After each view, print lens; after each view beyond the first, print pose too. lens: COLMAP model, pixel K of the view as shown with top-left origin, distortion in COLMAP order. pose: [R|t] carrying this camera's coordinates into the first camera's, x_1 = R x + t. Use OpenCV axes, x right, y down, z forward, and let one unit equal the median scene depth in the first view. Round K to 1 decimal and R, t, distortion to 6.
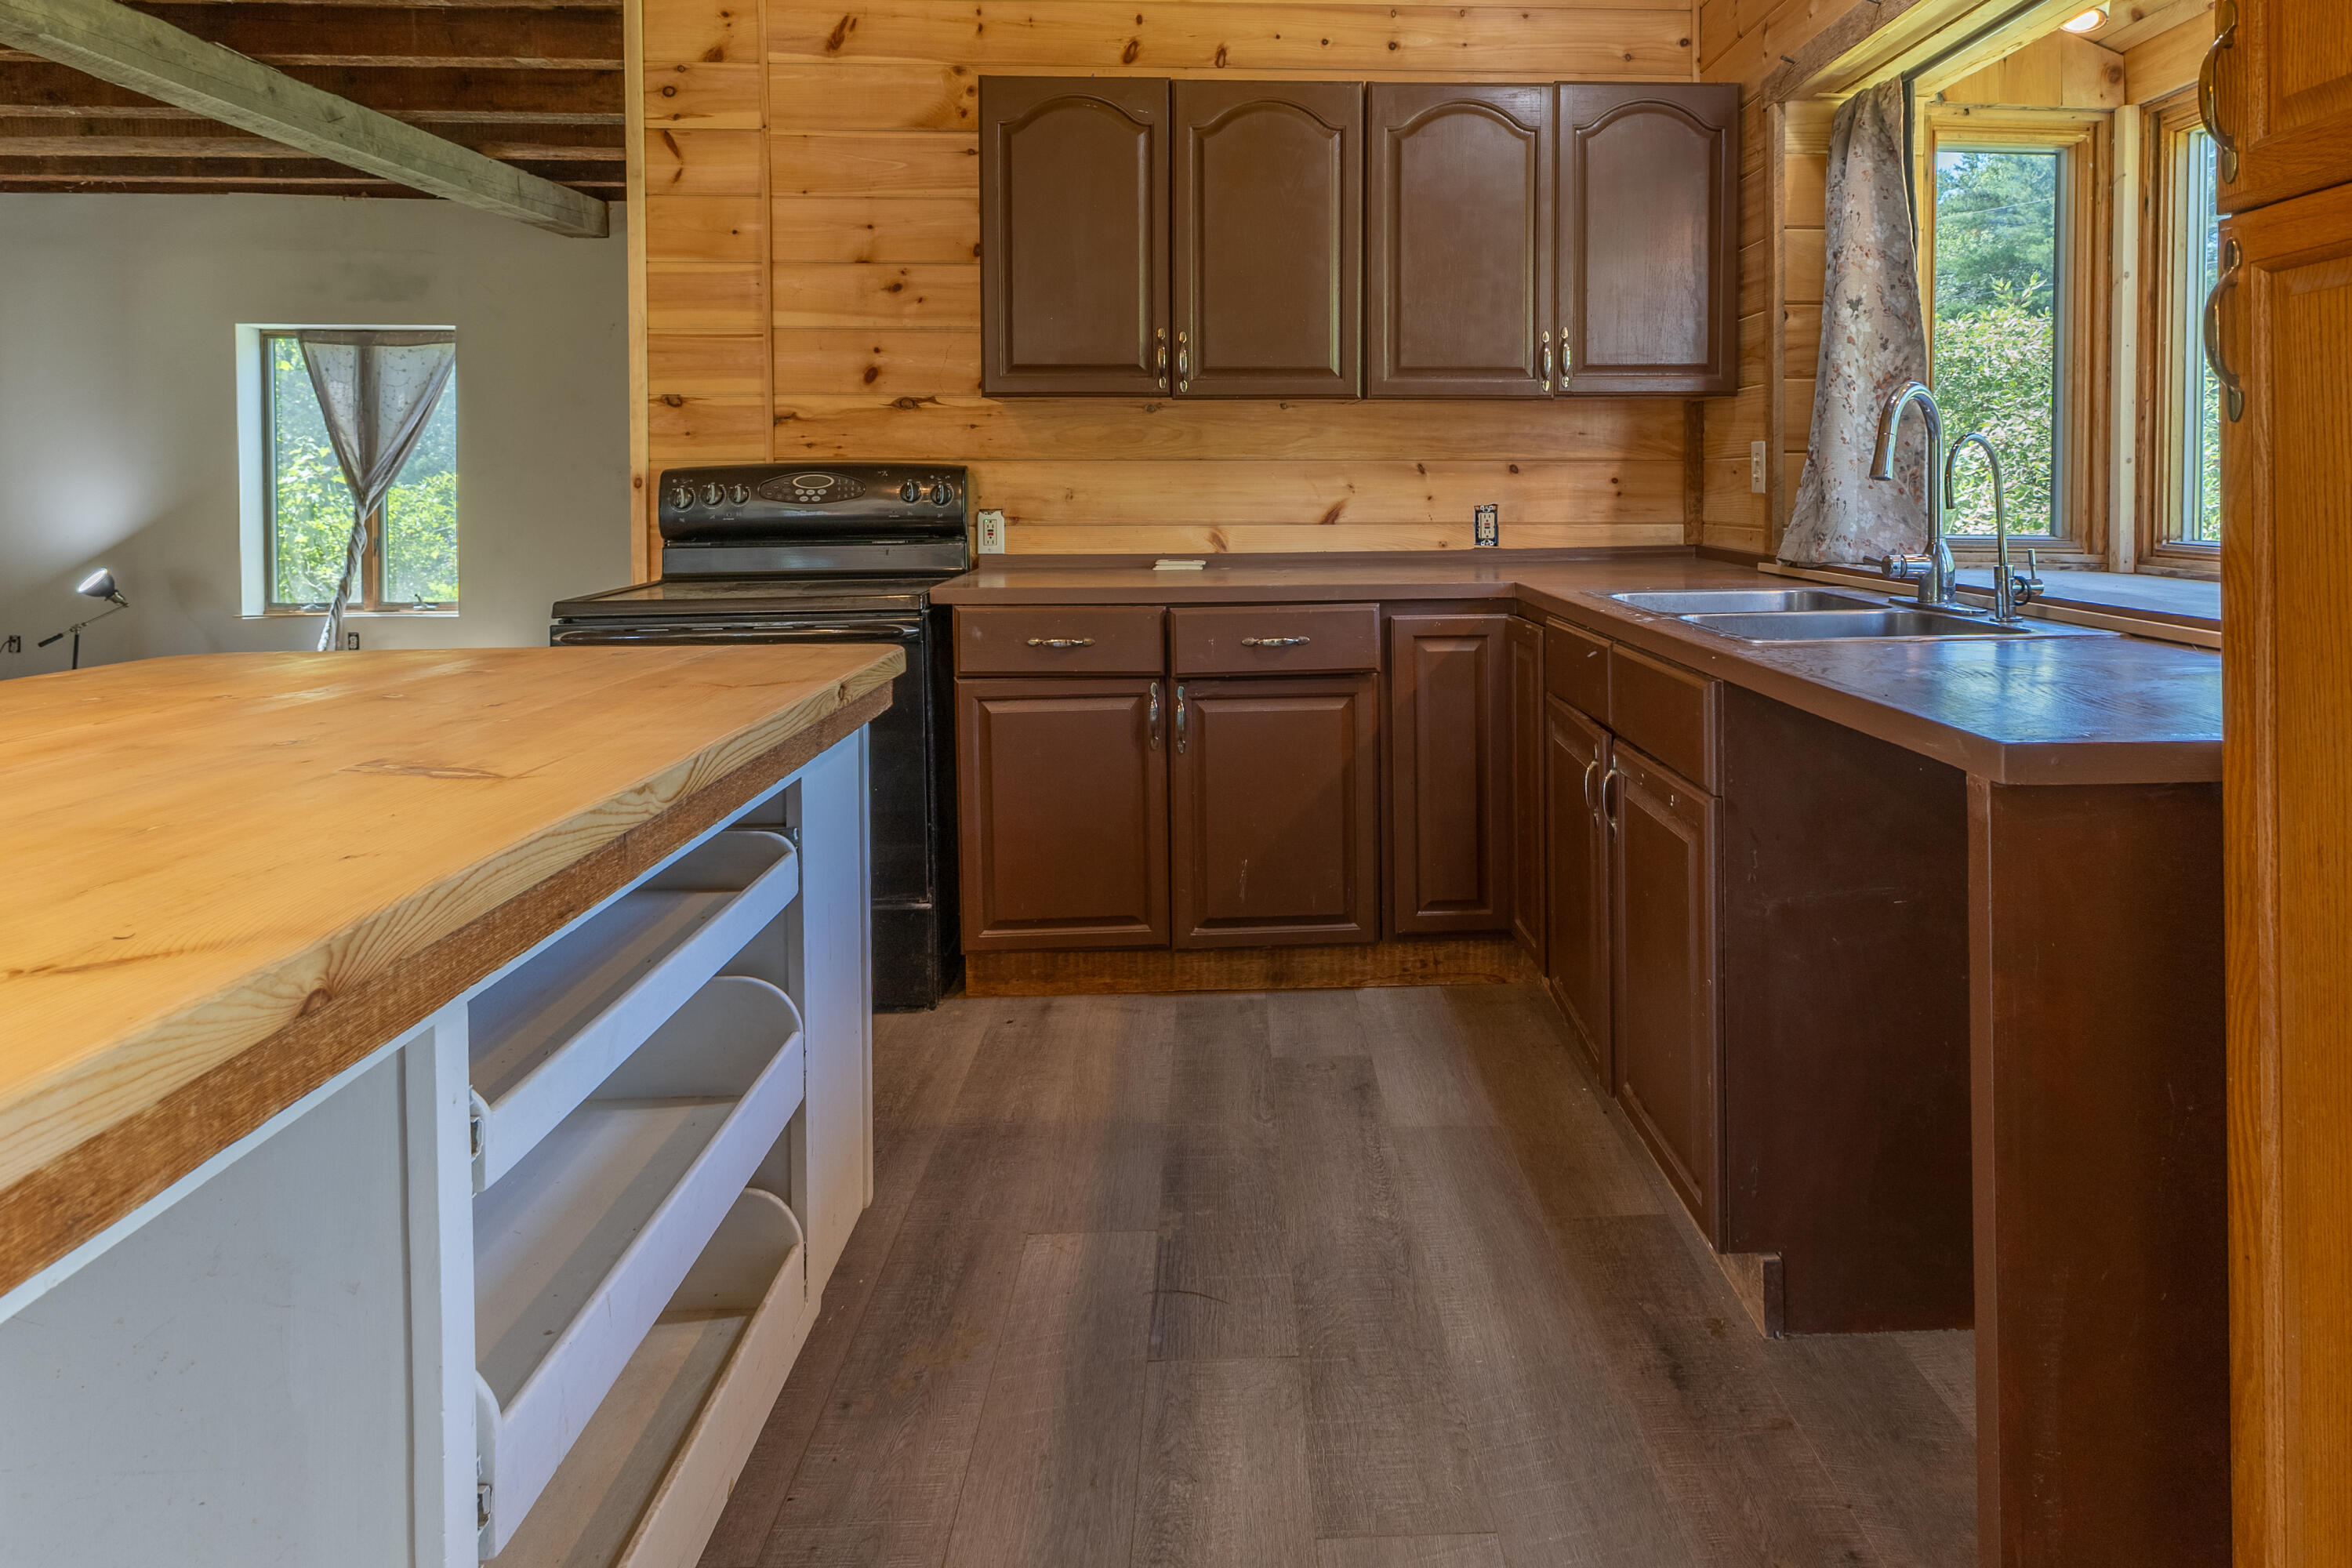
lens RADIAL K [[1353.6, 0, 1271.7], [0, 1353.6, 520.9], [0, 0, 1]] dist [0.002353, 0.000048]
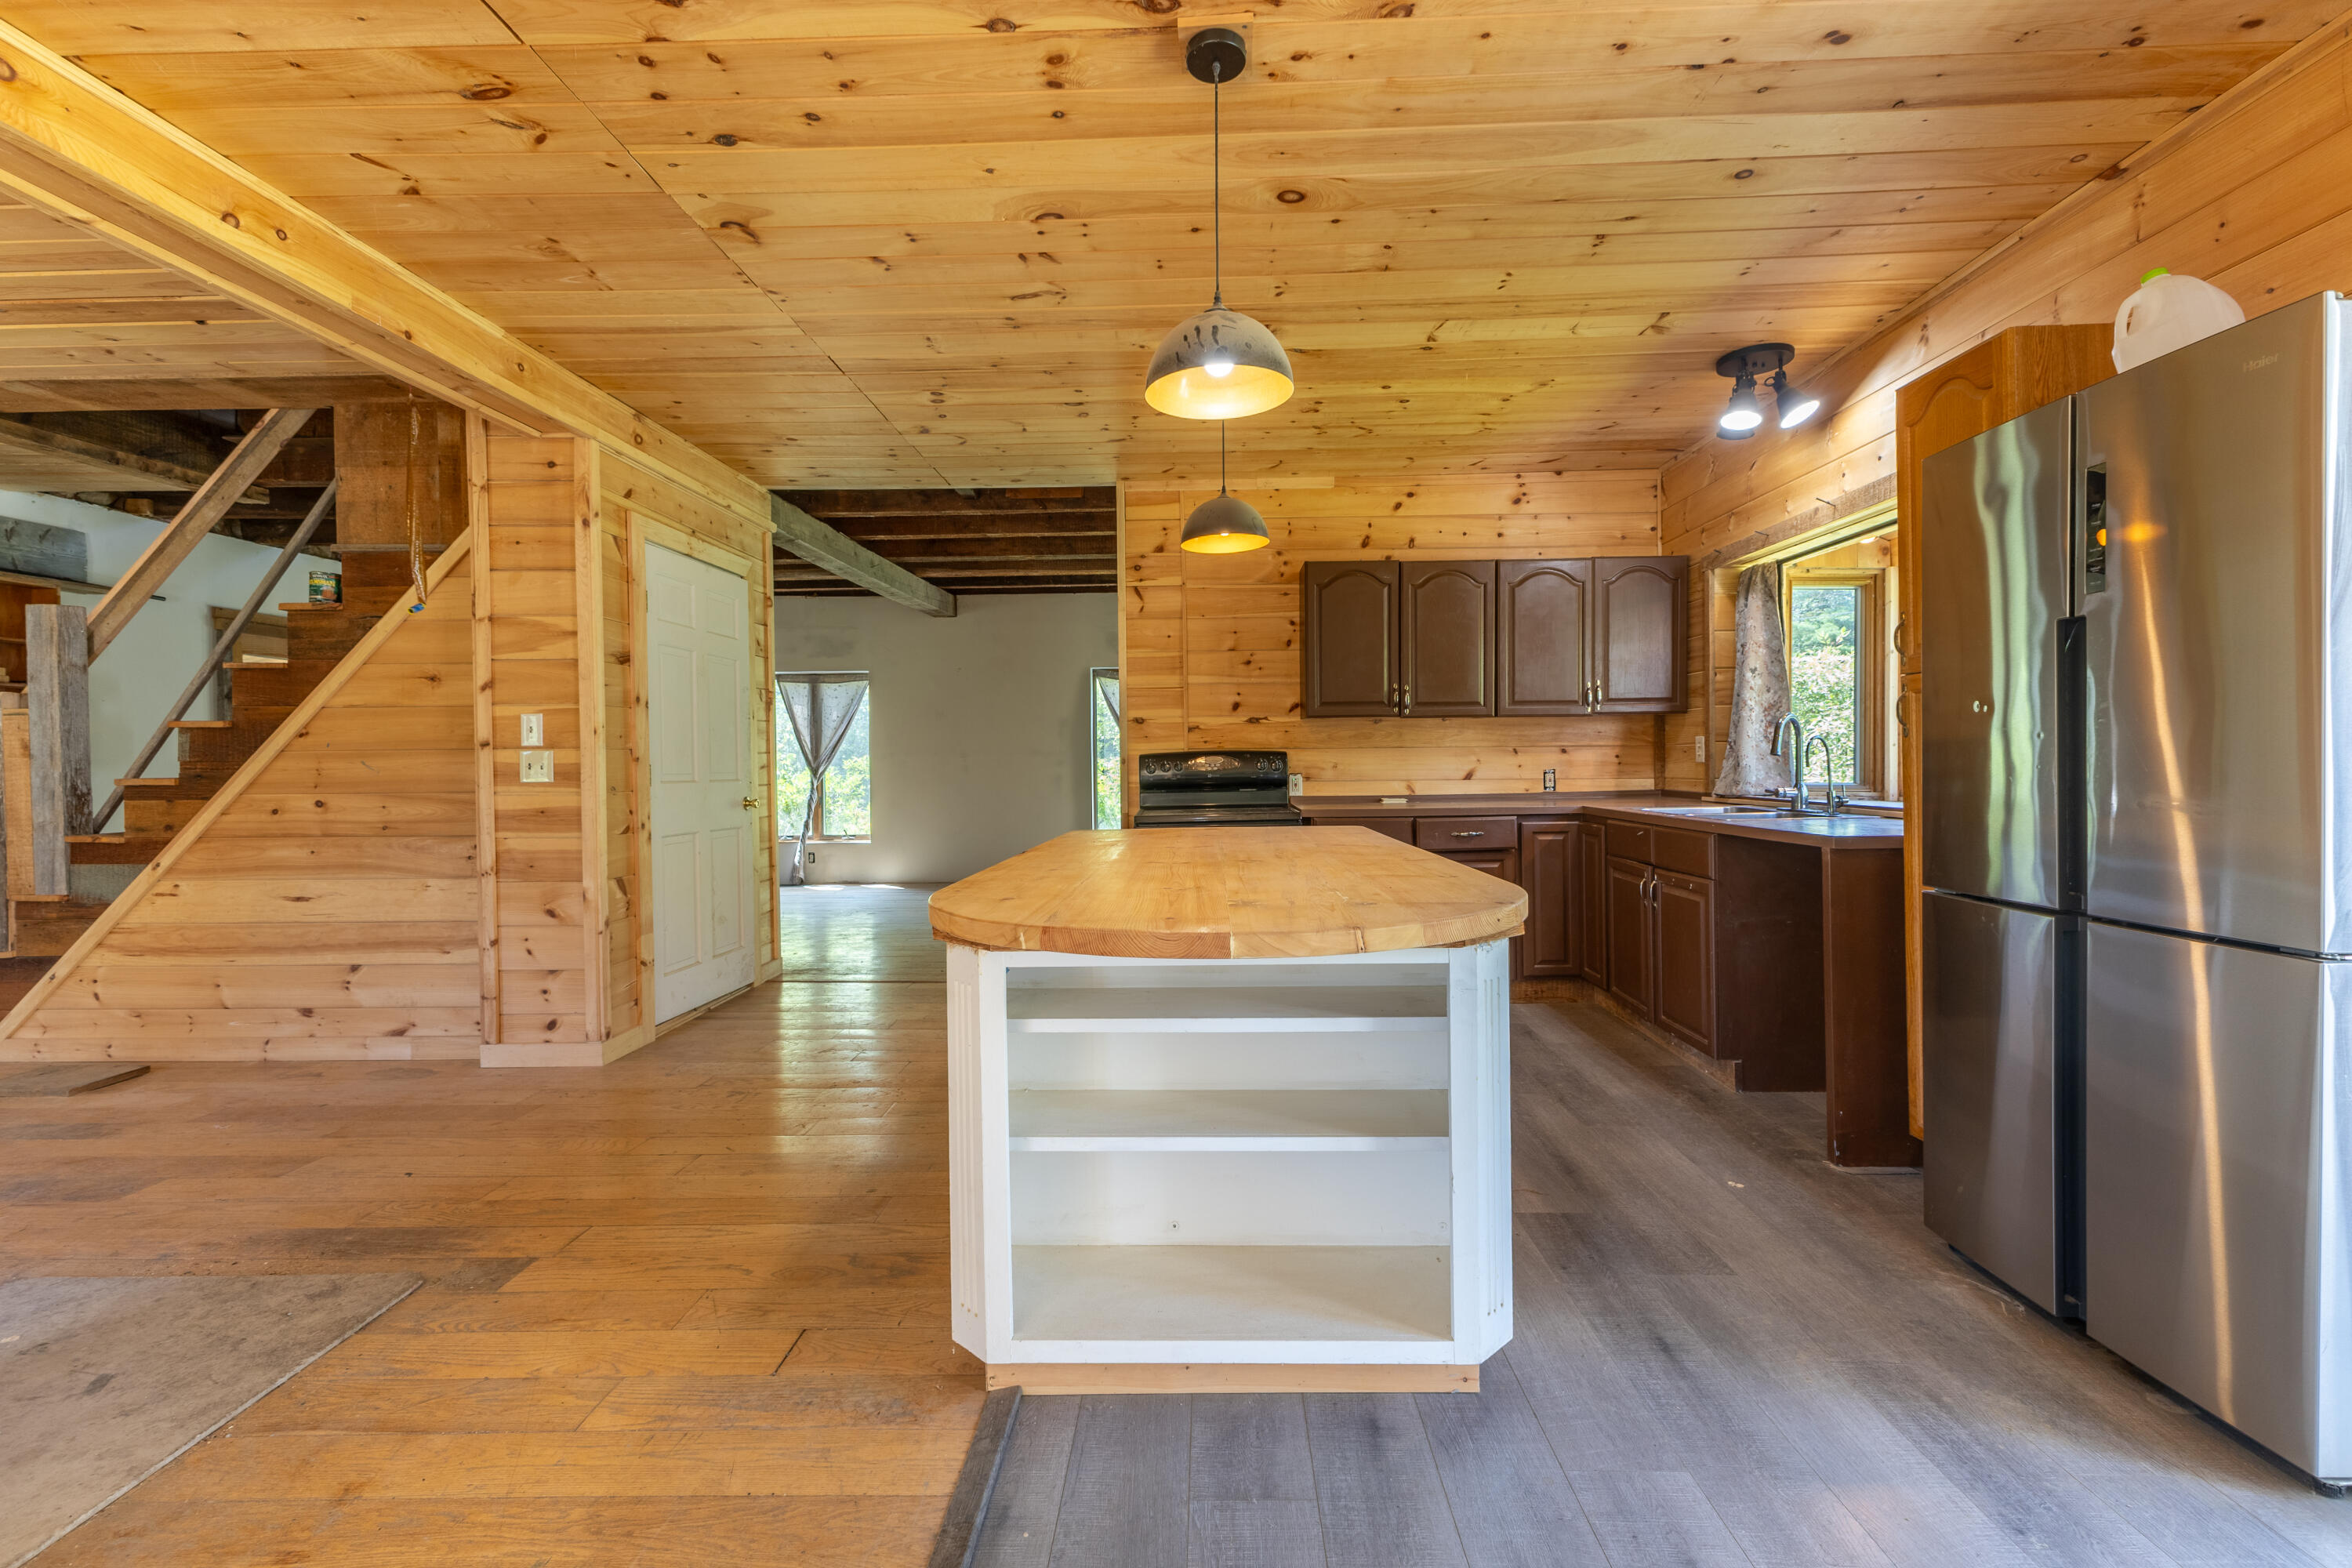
lens RADIAL K [[1008.7, 0, 1176.0], [0, 1008.7, 784.0], [0, 0, 1]] dist [-0.001123, -0.000111]
pose [[0.997224, -0.005549, -0.074249, -0.292782], [0.005145, 0.999971, -0.005634, 0.015628], [0.074279, 0.005236, 0.997224, -0.524098]]
